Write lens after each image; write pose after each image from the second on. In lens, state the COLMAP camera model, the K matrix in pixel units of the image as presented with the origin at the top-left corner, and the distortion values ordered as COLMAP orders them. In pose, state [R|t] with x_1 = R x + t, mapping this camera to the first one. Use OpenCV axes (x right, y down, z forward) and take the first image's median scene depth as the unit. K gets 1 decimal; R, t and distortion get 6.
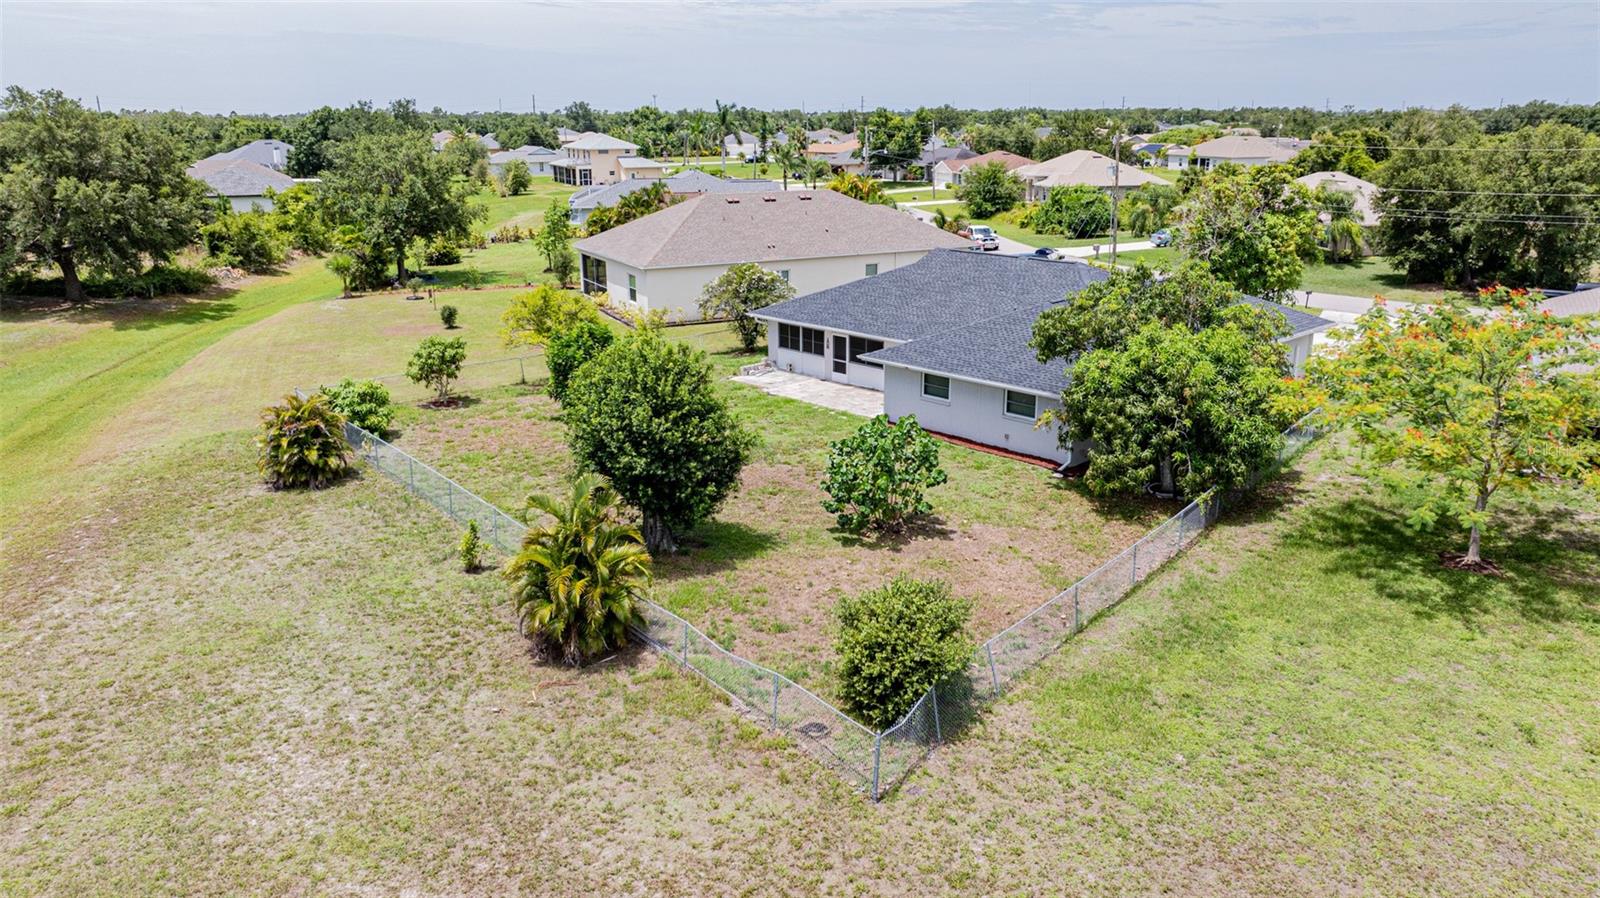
lens RADIAL K [[1132.7, 0, 800.0], [0, 1132.7, 449.0], [0, 0, 1]] dist [-0.020690, -0.002169]
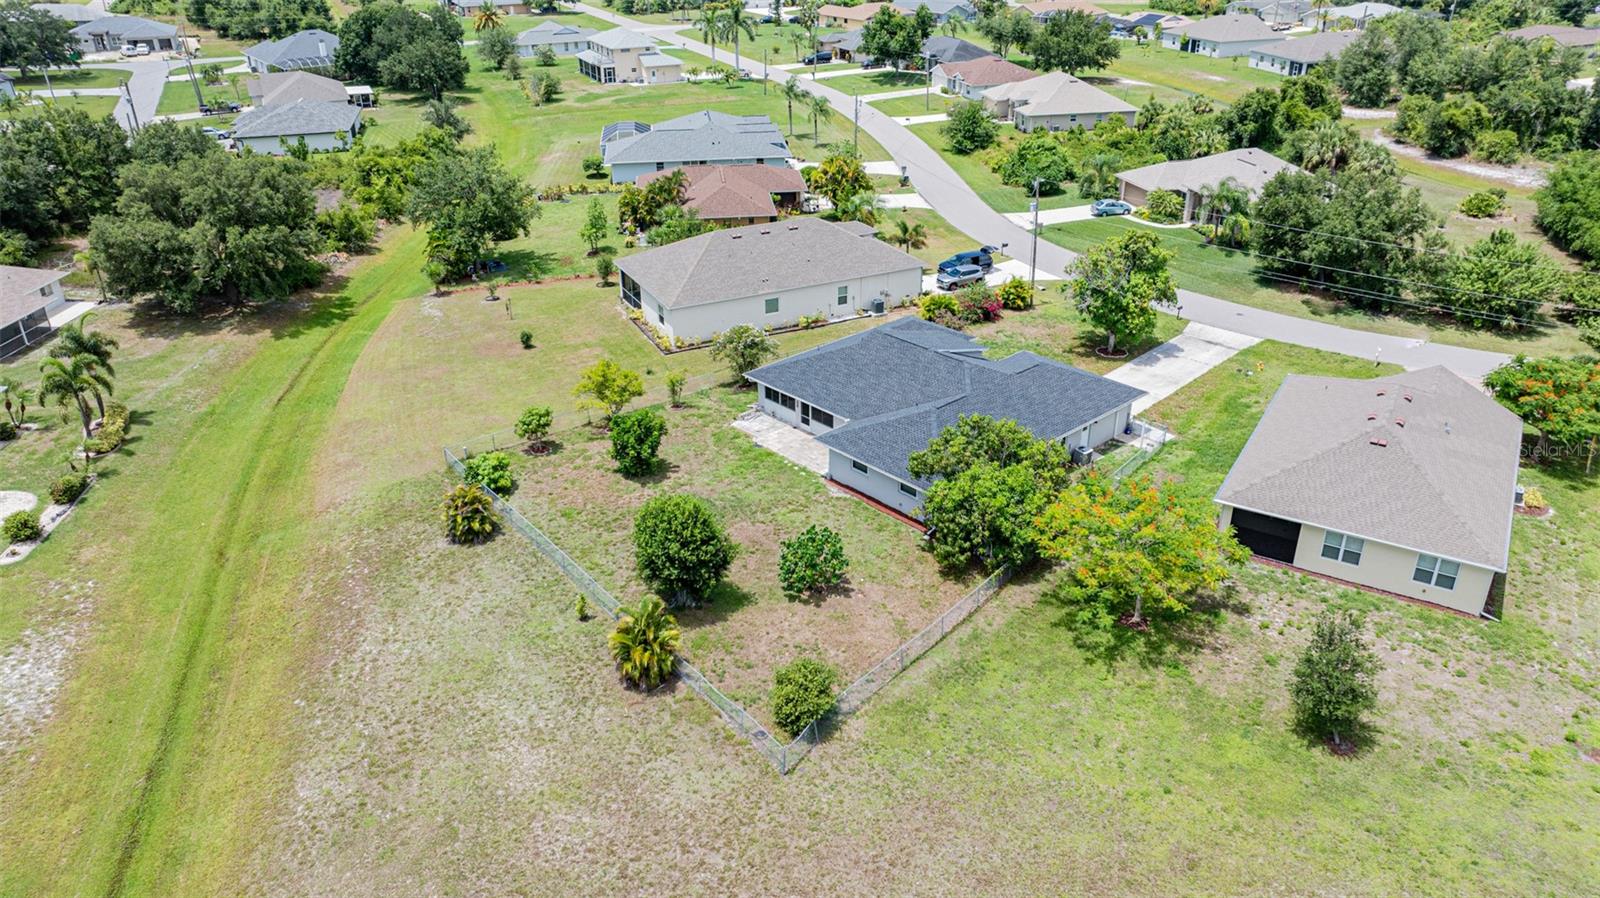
lens RADIAL K [[1132.7, 0, 800.0], [0, 1132.7, 449.0], [0, 0, 1]] dist [-0.020690, -0.002169]
pose [[0.999777, 0.003973, -0.020742, 0.098734], [-0.000192, 0.983813, 0.179198, -0.504813], [0.021118, -0.179154, 0.983594, -0.758570]]
